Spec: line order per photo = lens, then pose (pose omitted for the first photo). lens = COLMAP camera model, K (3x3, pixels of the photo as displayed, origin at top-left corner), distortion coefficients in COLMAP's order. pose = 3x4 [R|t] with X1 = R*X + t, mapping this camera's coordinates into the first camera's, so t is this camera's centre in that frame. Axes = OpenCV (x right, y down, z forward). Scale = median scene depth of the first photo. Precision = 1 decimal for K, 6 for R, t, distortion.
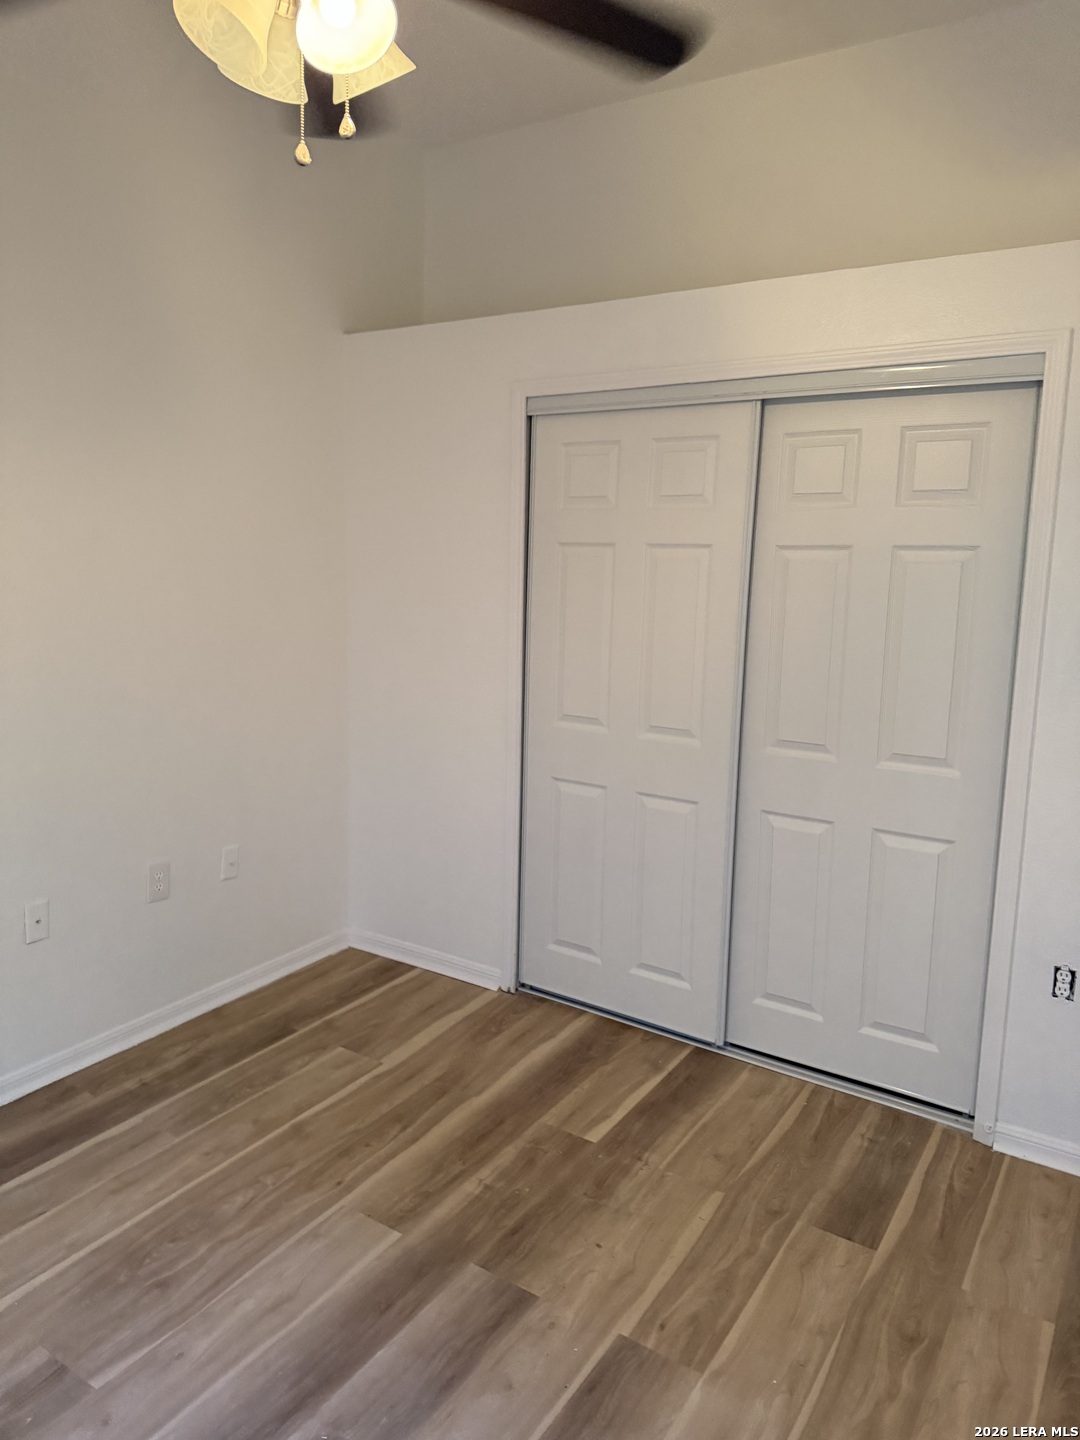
lens RADIAL K [[1003.7, 0, 543.6], [0, 1003.7, 725.4], [0, 0, 1]] dist [0.074197, -0.087609]
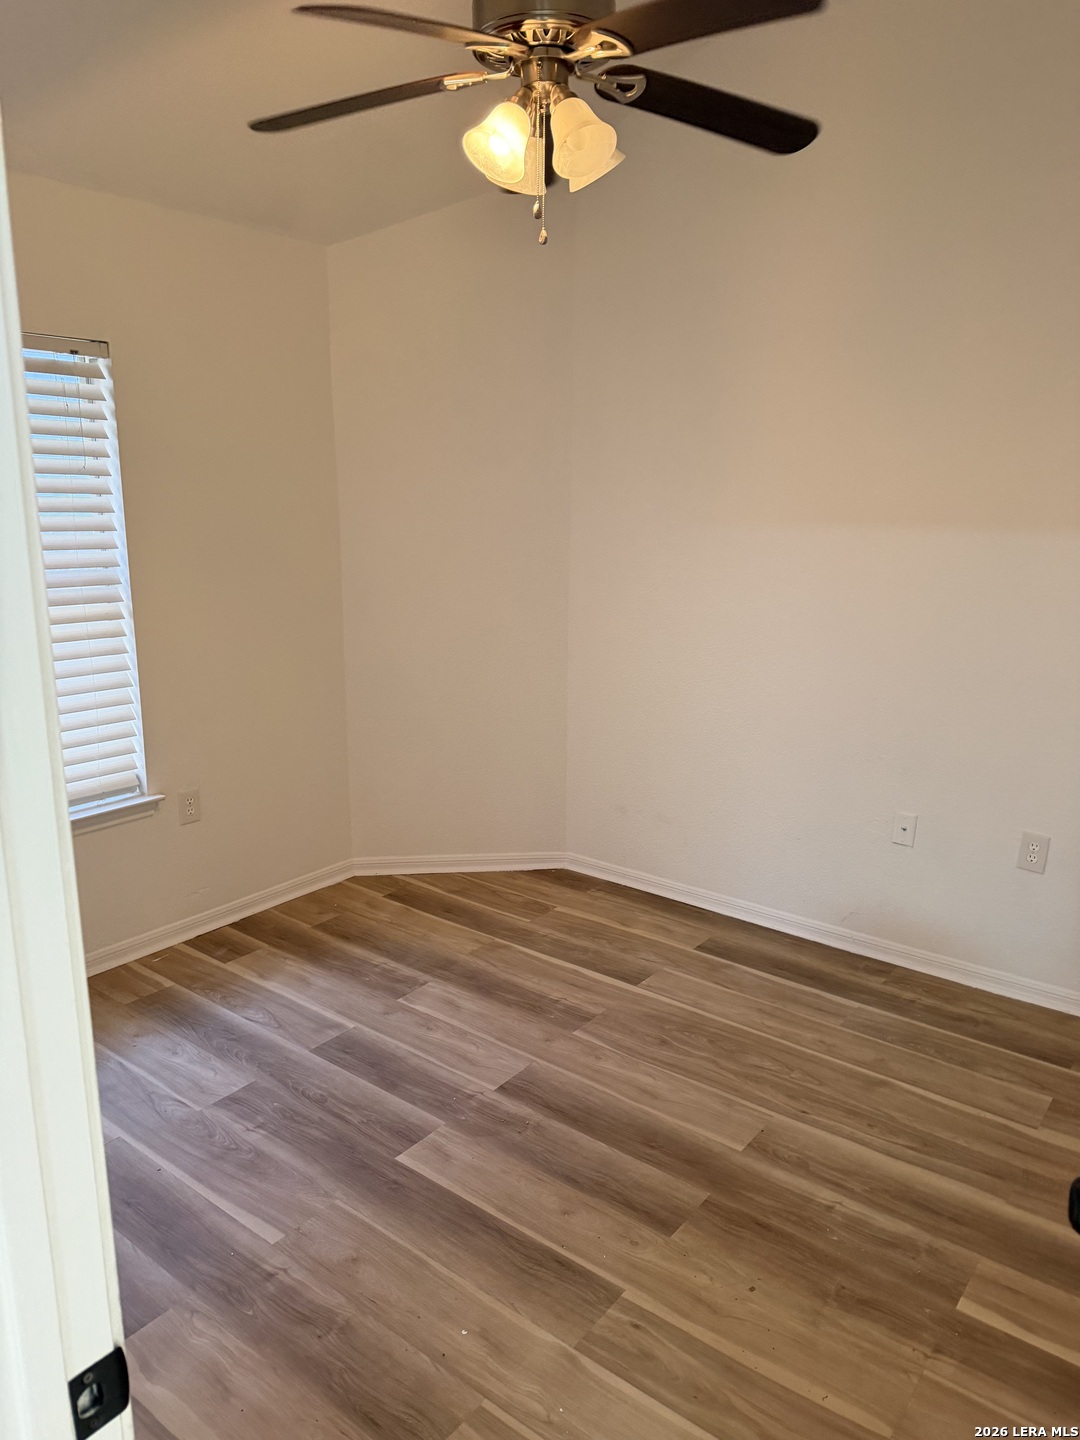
lens RADIAL K [[1003.7, 0, 539.6], [0, 1003.7, 734.6], [0, 0, 1]] dist [0.074197, -0.087609]
pose [[-0.084706, 0.206767, -0.974717, 0.772038], [-0.183016, 0.958361, 0.219202, -0.109667], [0.979454, 0.196956, -0.043337, 0.693331]]
